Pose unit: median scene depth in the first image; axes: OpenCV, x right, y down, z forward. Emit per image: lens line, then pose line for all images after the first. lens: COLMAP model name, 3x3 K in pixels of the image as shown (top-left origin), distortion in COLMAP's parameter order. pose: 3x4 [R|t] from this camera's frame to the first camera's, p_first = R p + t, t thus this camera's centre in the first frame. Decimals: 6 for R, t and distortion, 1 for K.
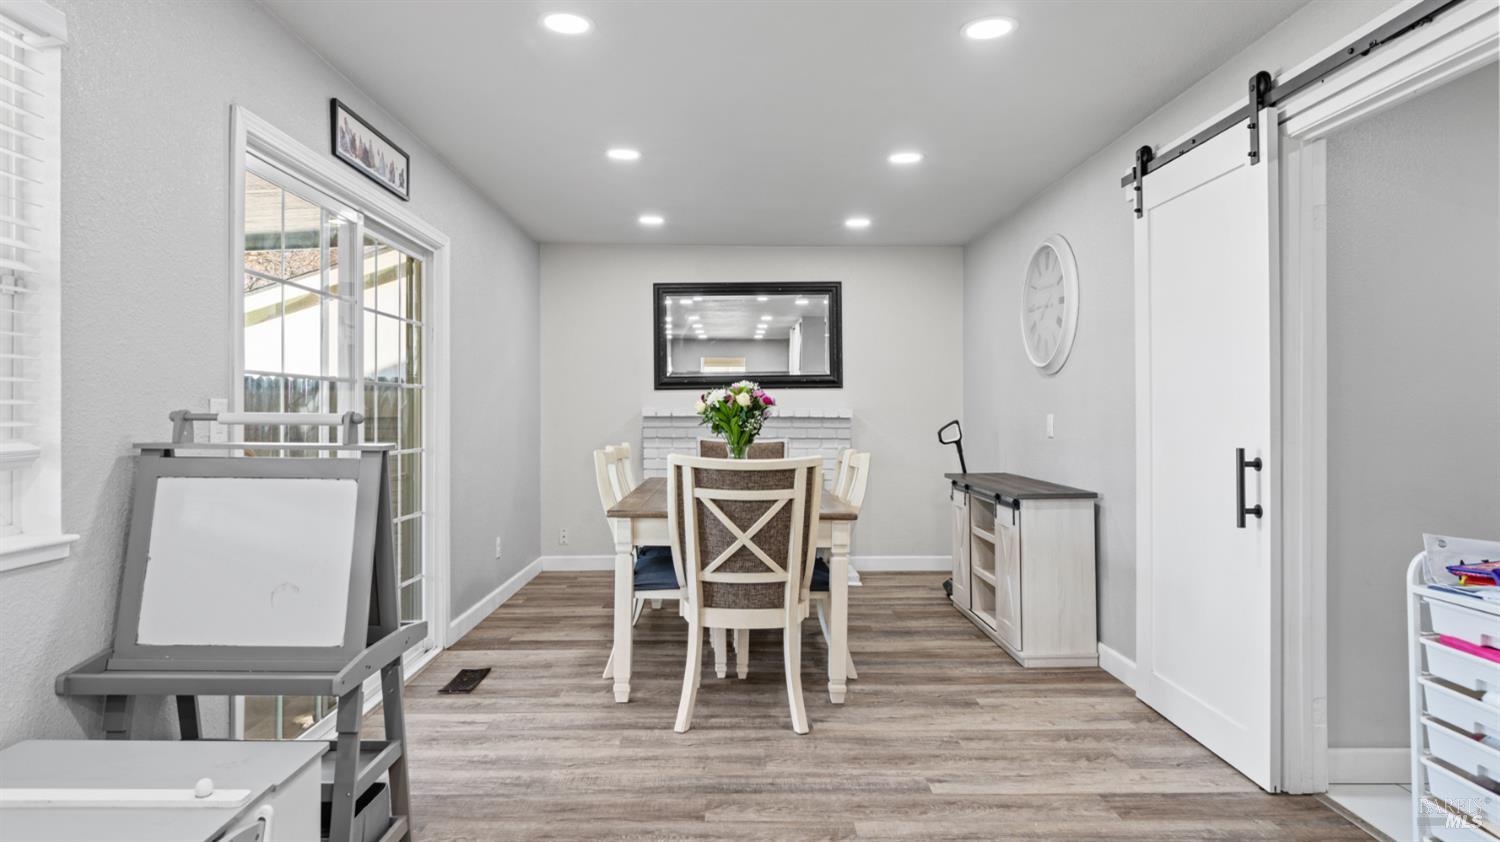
lens RADIAL K [[884.1, 0, 747.9], [0, 884.1, 416.5], [0, 0, 1]] dist [-0.004965, -0.000210]
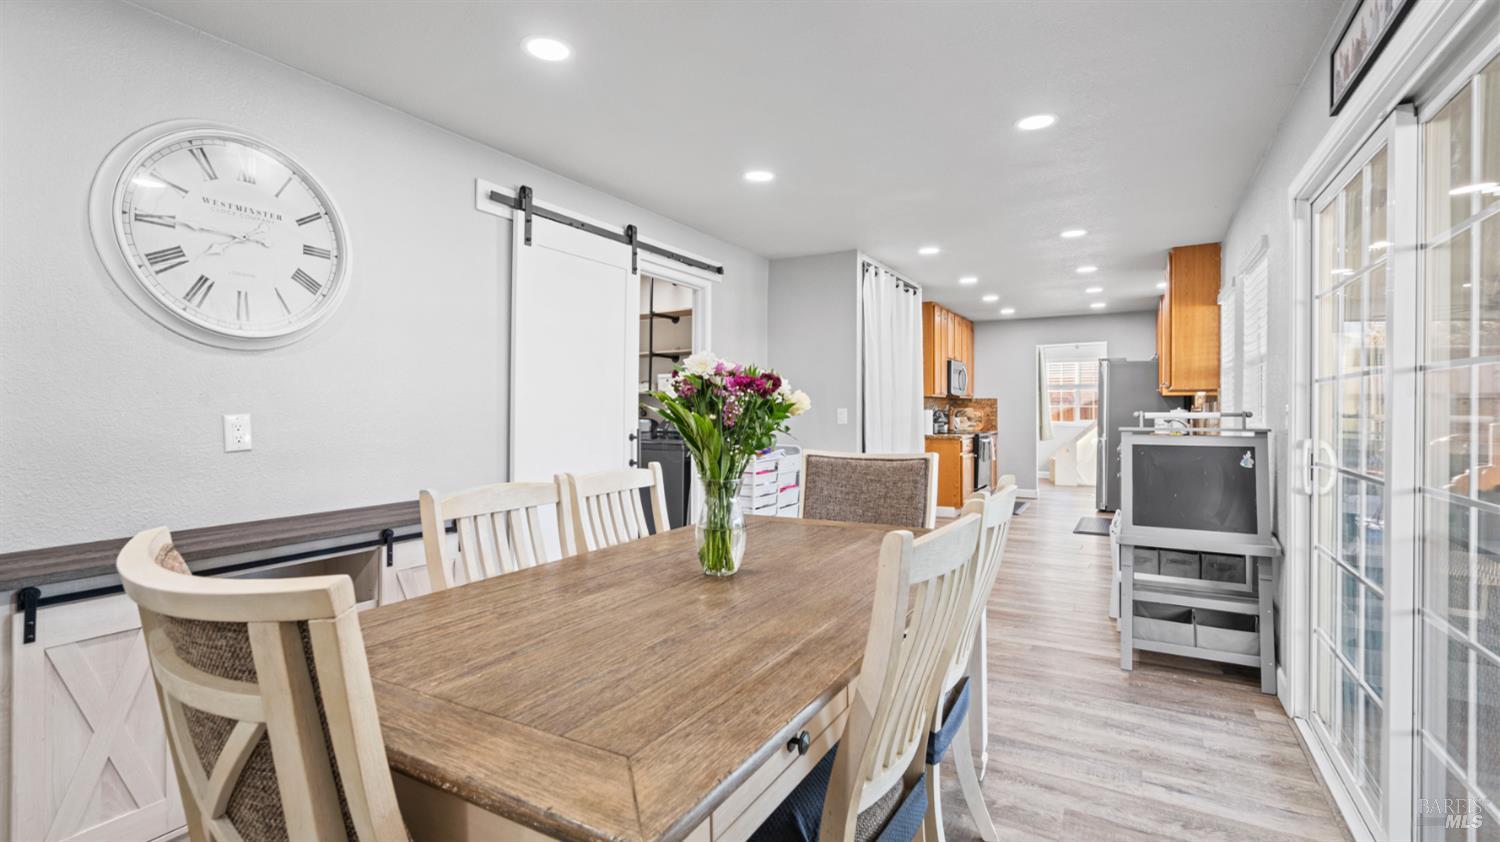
lens RADIAL K [[685.9, 0, 751.0], [0, 685.9, 414.7], [0, 0, 1]] dist [-0.030778, 0.009493]
pose [[-0.861803, -0.002755, 0.507235, -0.300413], [-0.001275, 0.999994, 0.003264, -0.001049], [-0.507241, 0.002166, -0.861801, 1.767360]]
